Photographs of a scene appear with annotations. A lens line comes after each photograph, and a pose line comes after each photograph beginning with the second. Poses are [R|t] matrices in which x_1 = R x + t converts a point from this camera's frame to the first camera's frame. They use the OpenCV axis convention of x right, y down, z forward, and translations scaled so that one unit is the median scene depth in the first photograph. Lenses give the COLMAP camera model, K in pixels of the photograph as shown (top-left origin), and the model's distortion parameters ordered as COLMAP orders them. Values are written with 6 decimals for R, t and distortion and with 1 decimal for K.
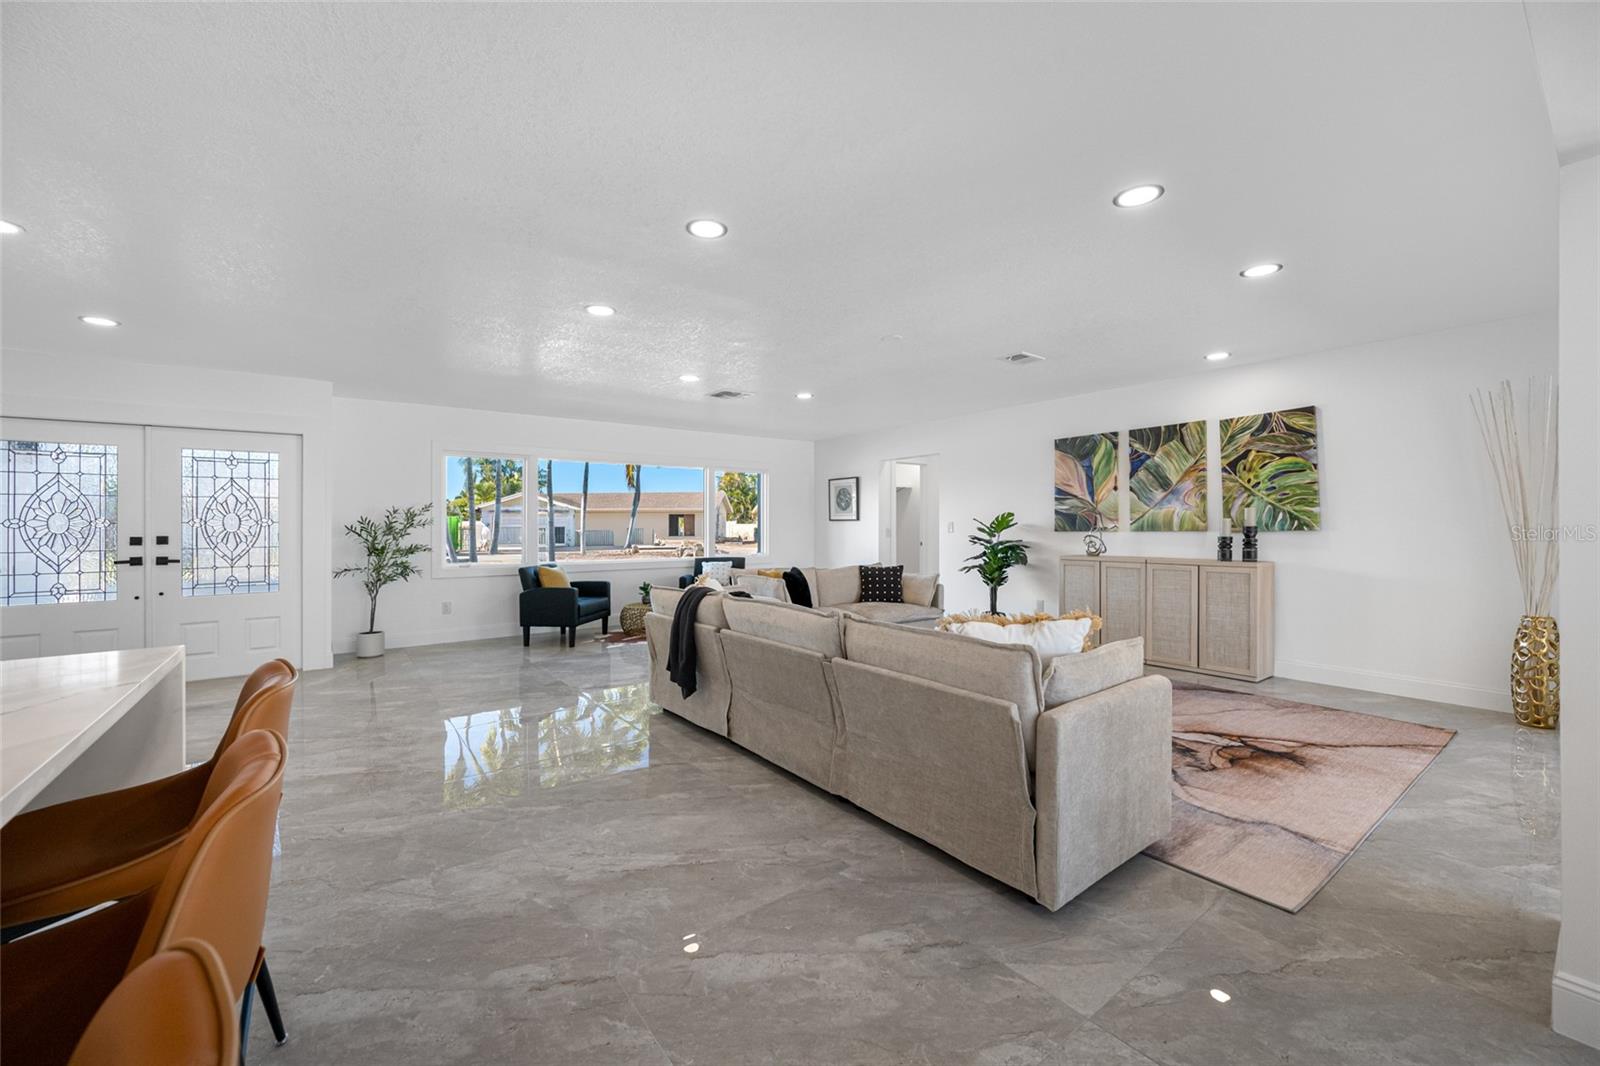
lens RADIAL K [[632.4, 0, 797.8], [0, 632.4, 526.1], [0, 0, 1]] dist [0.000425, -0.001313]
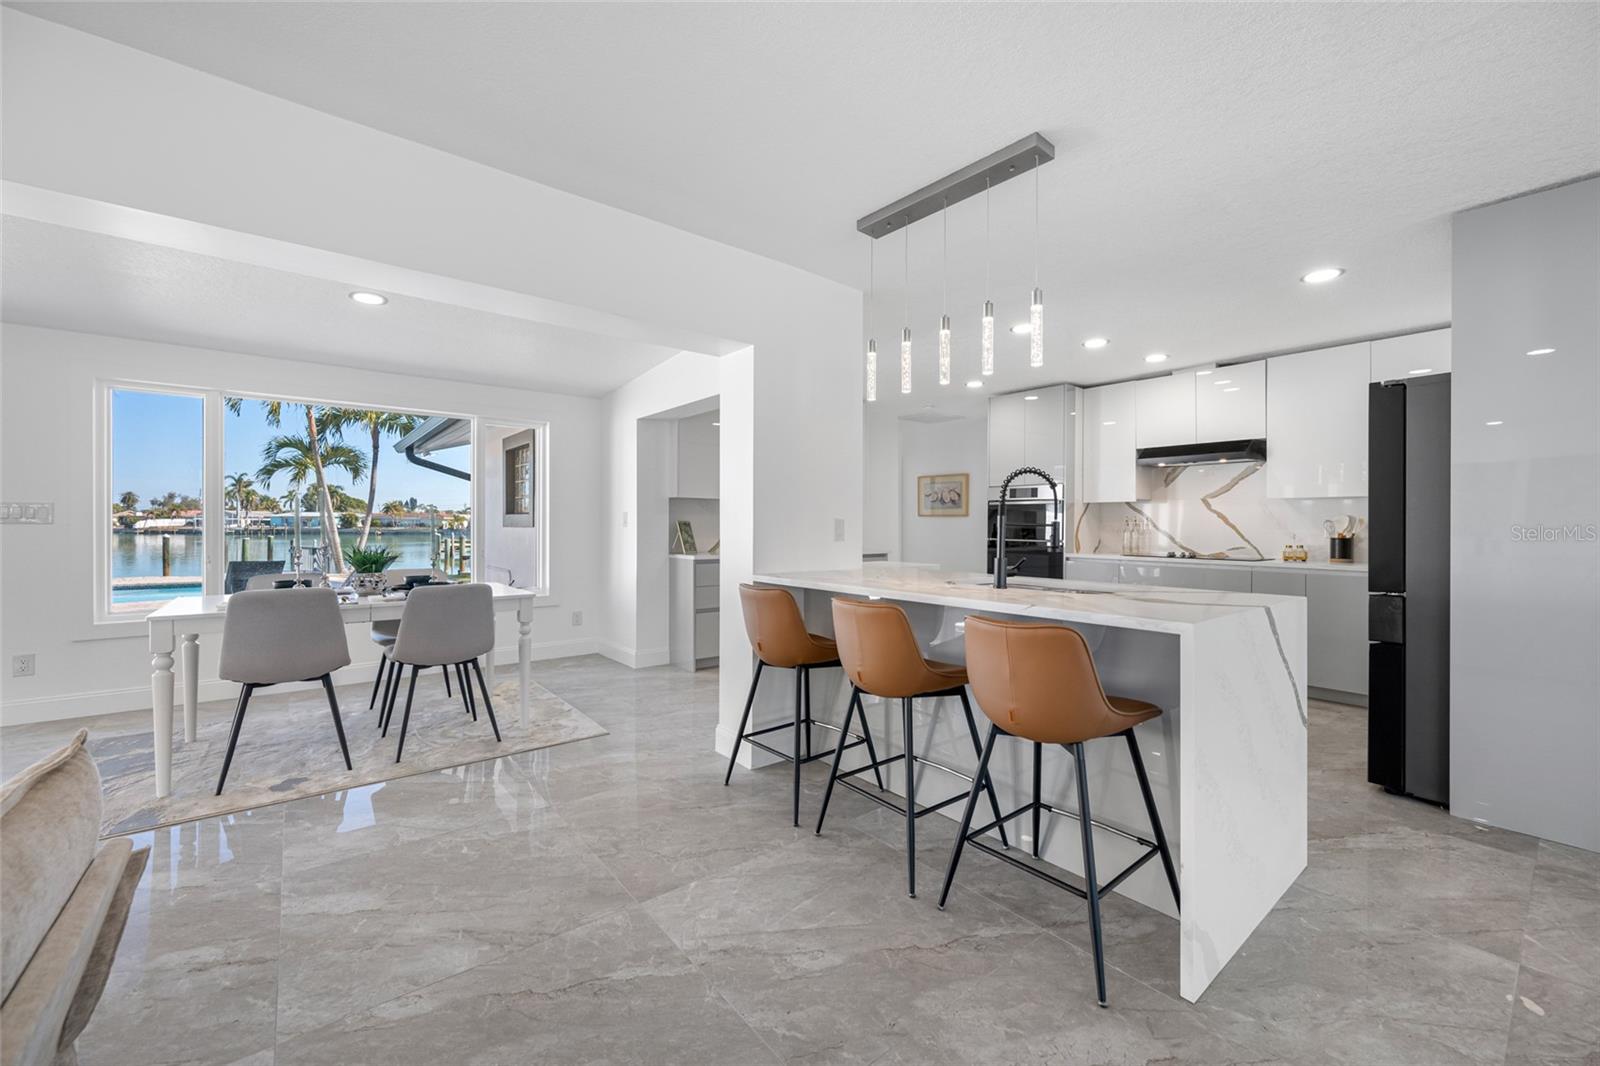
lens RADIAL K [[632.4, 0, 807.8], [0, 632.4, 529.3], [0, 0, 1]] dist [0.000425, -0.001313]
pose [[-0.999302, 0.002165, -0.037293, -0.078251], [0.001811, 0.999953, 0.009525, 0.004453], [0.037312, 0.009451, -0.999259, 0.538693]]
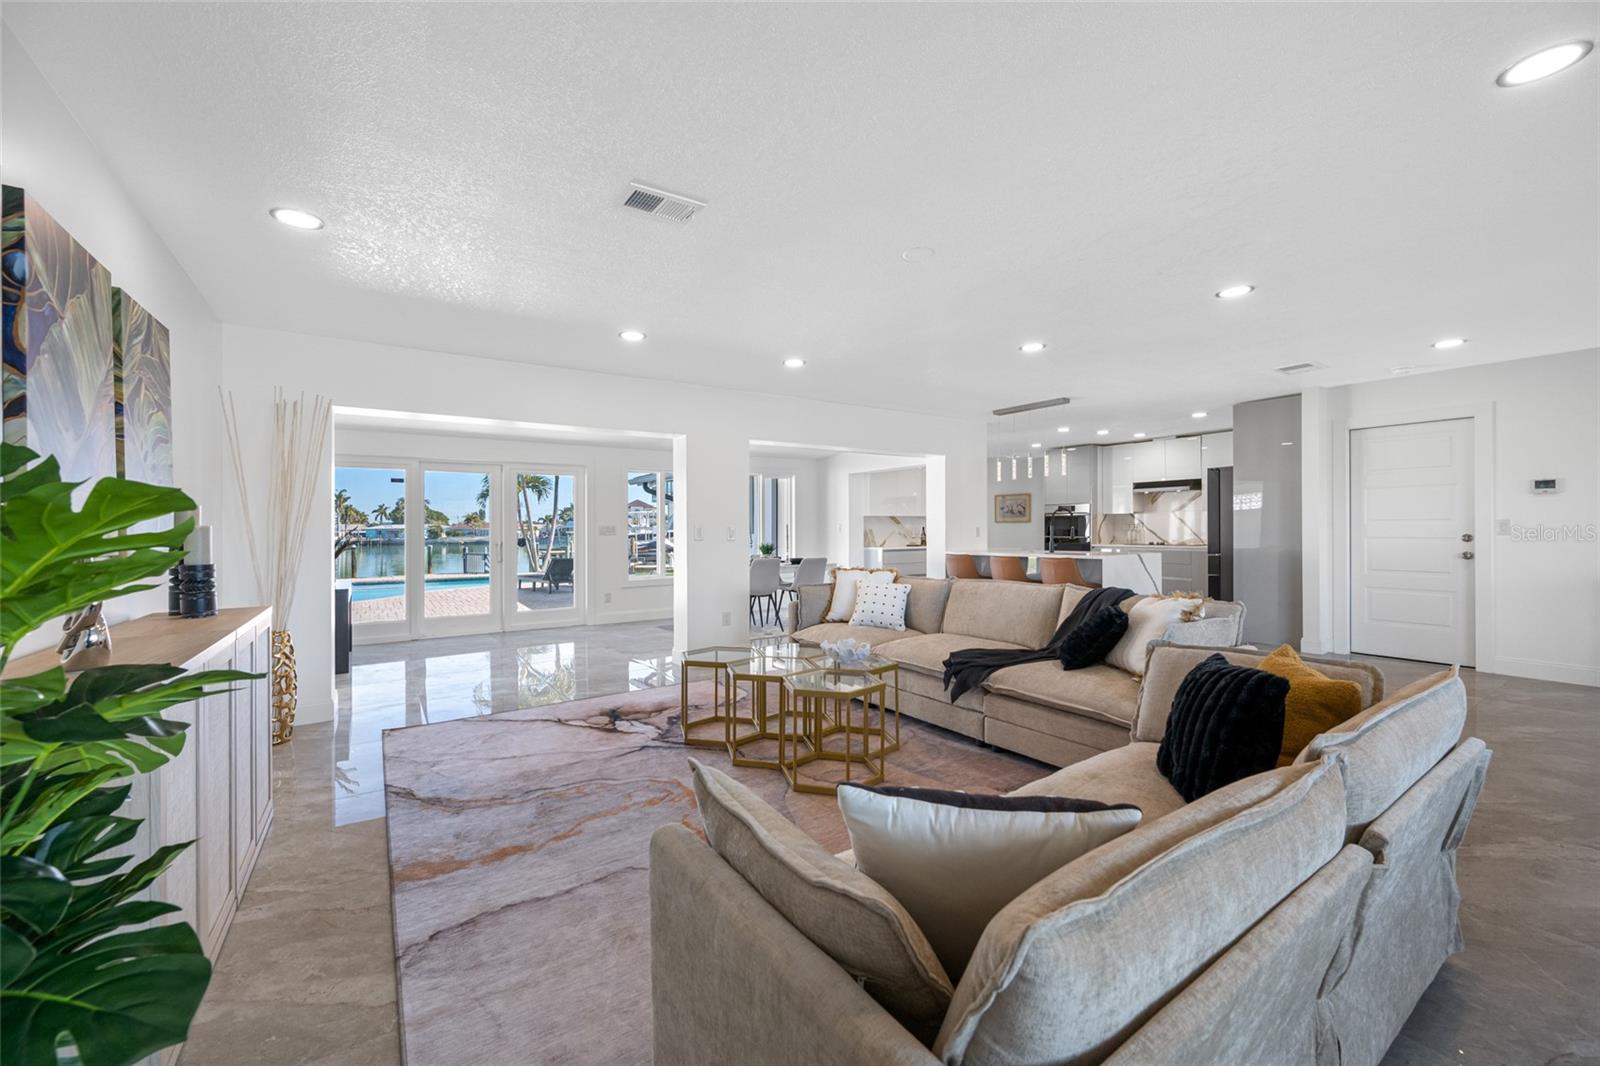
lens RADIAL K [[632.4, 0, 803.3], [0, 632.4, 538.4], [0, 0, 1]] dist [0.000425, -0.001313]
pose [[-0.998842, 0.016234, 0.045288, 0.183916], [0.016955, 0.999735, 0.015583, -0.003259], [-0.045023, 0.016333, -0.998852, 1.311723]]
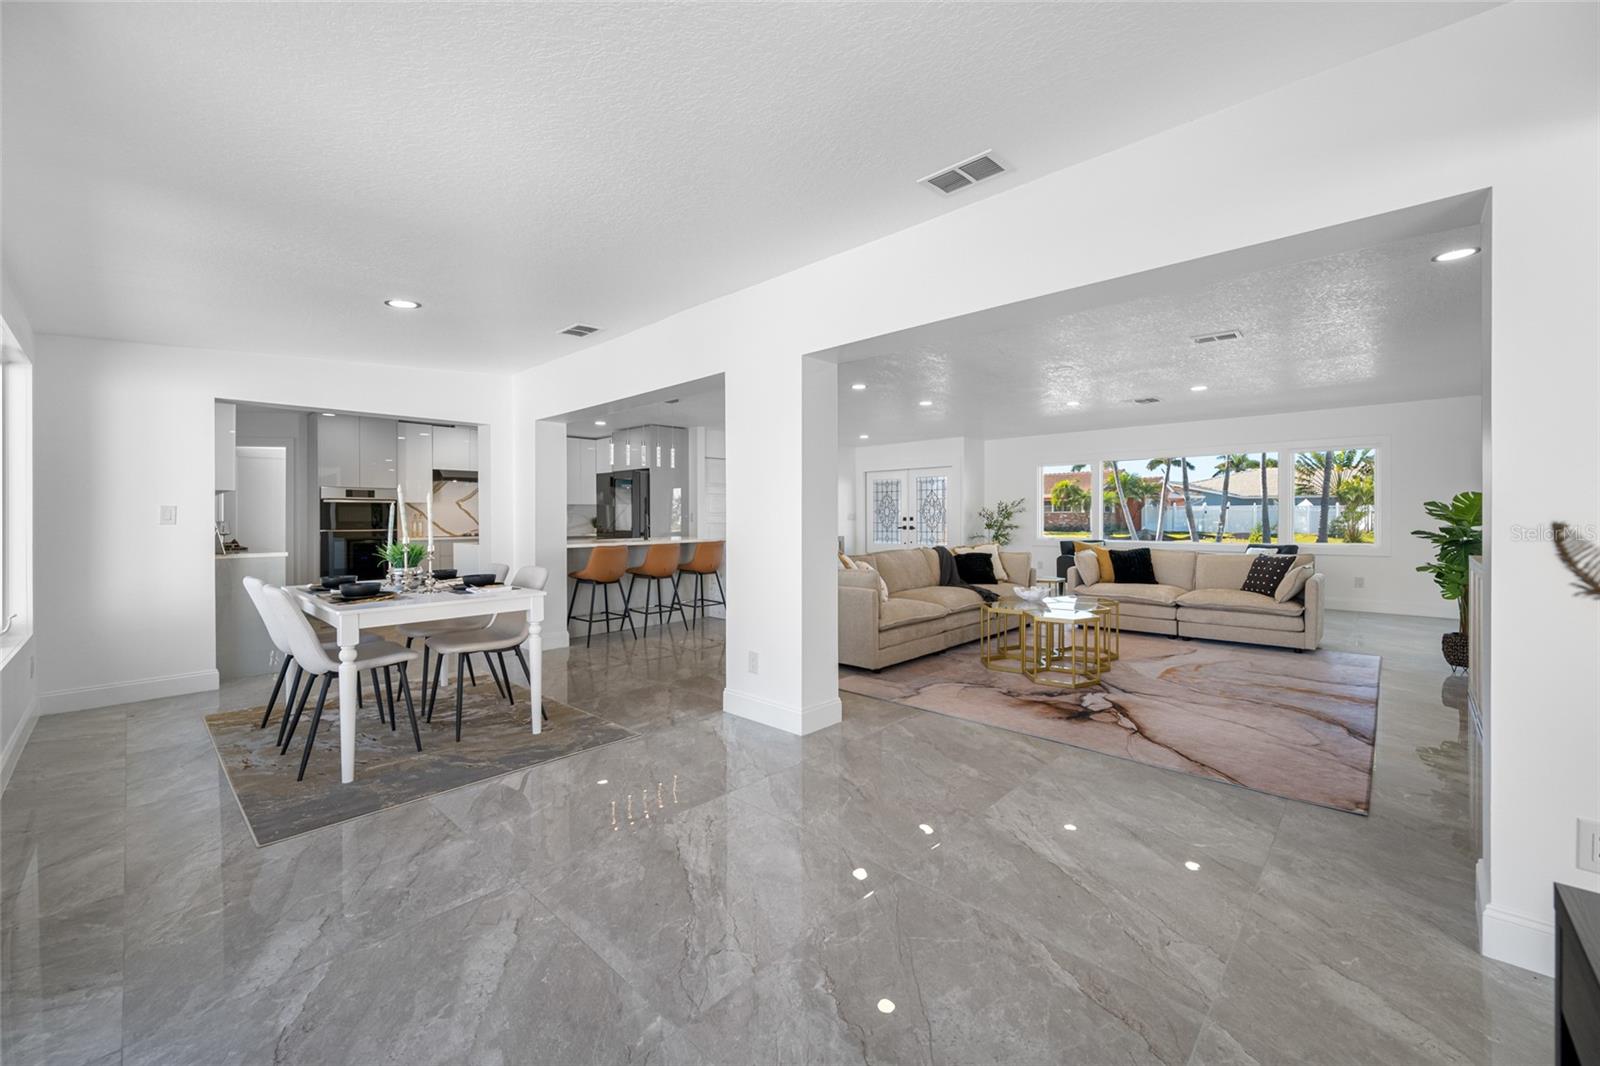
lens RADIAL K [[632.4, 0, 797.5], [0, 632.4, 521.9], [0, 0, 1]] dist [0.000425, -0.001313]
pose [[0.169205, 0.014352, -0.985476, 1.039987], [0.003442, 0.999879, 0.015152, -0.002105], [0.985575, -0.005955, 0.169135, 0.183994]]
